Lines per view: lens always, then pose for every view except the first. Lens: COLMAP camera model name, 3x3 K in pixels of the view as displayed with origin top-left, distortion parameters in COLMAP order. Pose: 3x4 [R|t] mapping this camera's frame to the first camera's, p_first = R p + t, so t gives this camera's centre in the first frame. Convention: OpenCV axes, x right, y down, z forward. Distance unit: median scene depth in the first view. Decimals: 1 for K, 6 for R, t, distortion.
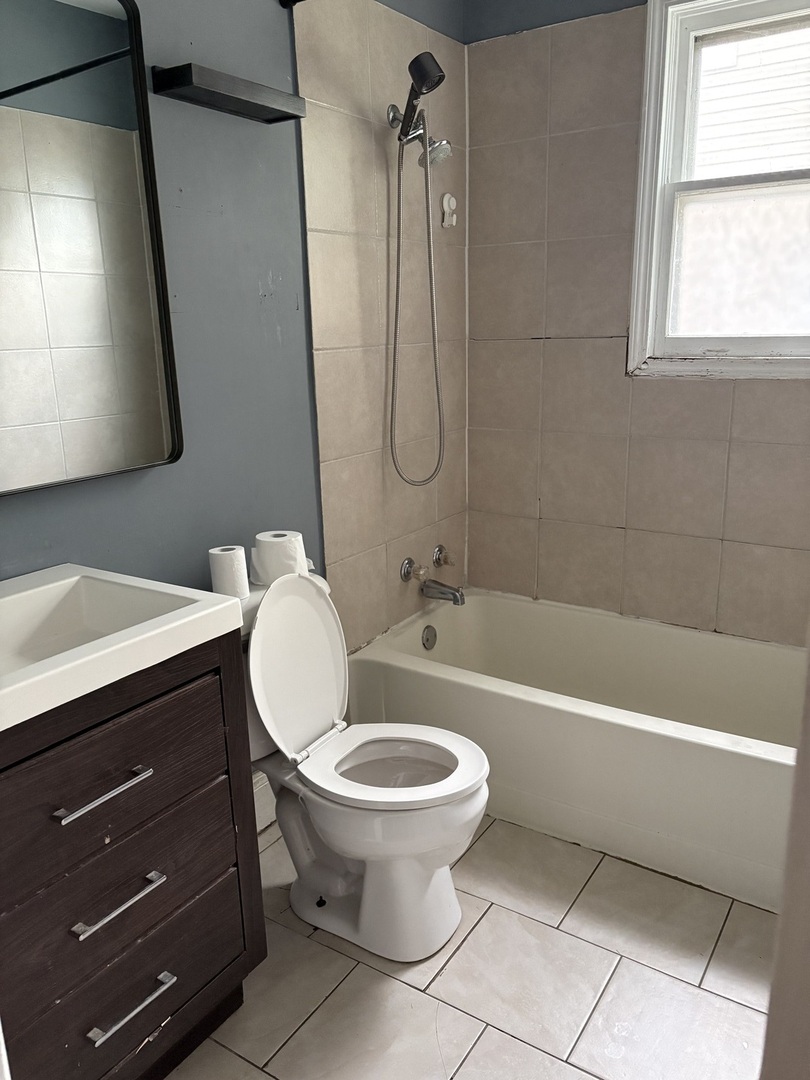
lens RADIAL K [[805.6, 0, 401.2], [0, 805.6, 541.6], [0, 0, 1]] dist [0.040313, -0.054384]
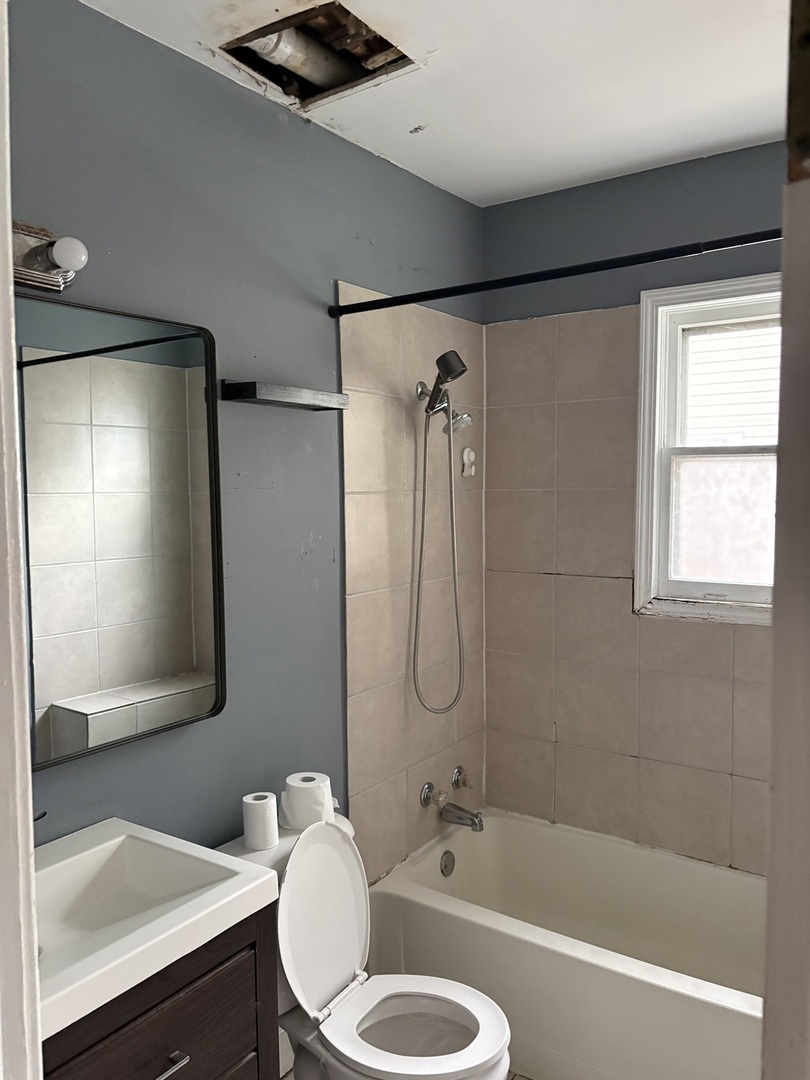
lens RADIAL K [[811.9, 0, 409.2], [0, 811.9, 540.6], [0, 0, 1]] dist [0.005574, -0.007417]
pose [[0.999828, 0.016963, -0.007557, -0.014065], [-0.018095, 0.981415, -0.191043, -0.093625], [0.004176, 0.191147, 0.981553, -0.082944]]
